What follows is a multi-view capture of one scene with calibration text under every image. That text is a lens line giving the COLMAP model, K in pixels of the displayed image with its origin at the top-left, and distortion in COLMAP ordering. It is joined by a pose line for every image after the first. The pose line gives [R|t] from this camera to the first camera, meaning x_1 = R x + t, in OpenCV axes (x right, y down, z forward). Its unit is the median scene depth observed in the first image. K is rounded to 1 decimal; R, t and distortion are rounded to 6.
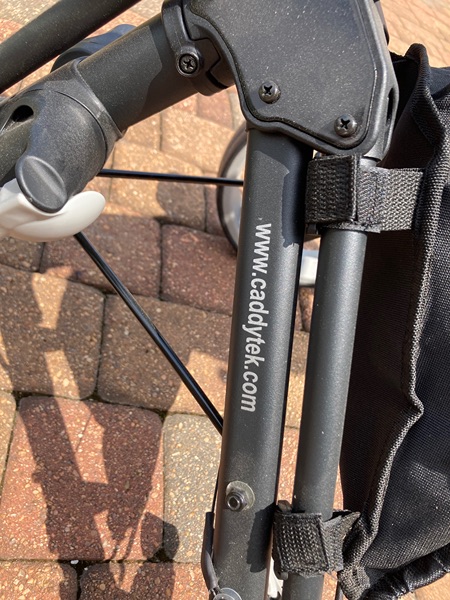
lens RADIAL K [[481.4, 0, 228.1], [0, 481.4, 310.1], [0, 0, 1]] dist [0.001578, -0.000606]
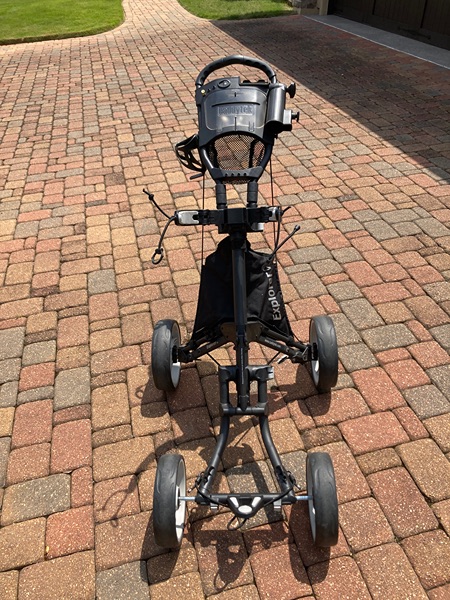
lens RADIAL K [[476.8, 0, 225.0], [0, 476.8, 300.0], [0, 0, 1]] dist [0.003508, 0.003661]
pose [[-0.165654, -0.869916, 0.464548, -1.354832], [0.745777, 0.197715, 0.636181, -2.732694], [-0.645272, 0.451835, 0.616011, -1.707289]]
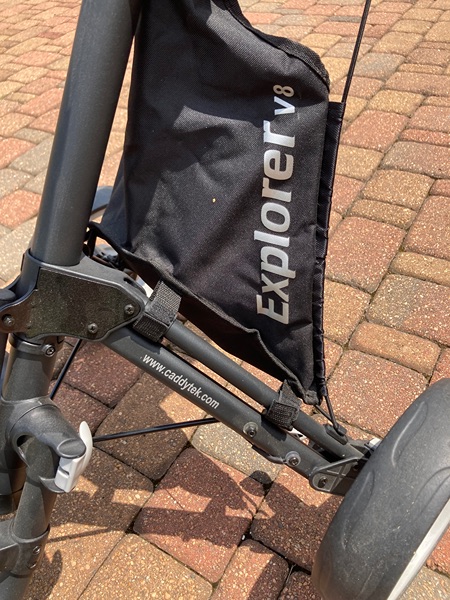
lens RADIAL K [[476.8, 0, 225.0], [0, 476.8, 300.0], [0, 0, 1]] dist [0.003508, 0.003661]
pose [[0.479448, -0.859276, 0.178254, 0.044386], [0.847393, 0.506119, 0.160525, -0.170521], [-0.228153, 0.074088, 0.970802, -0.541145]]
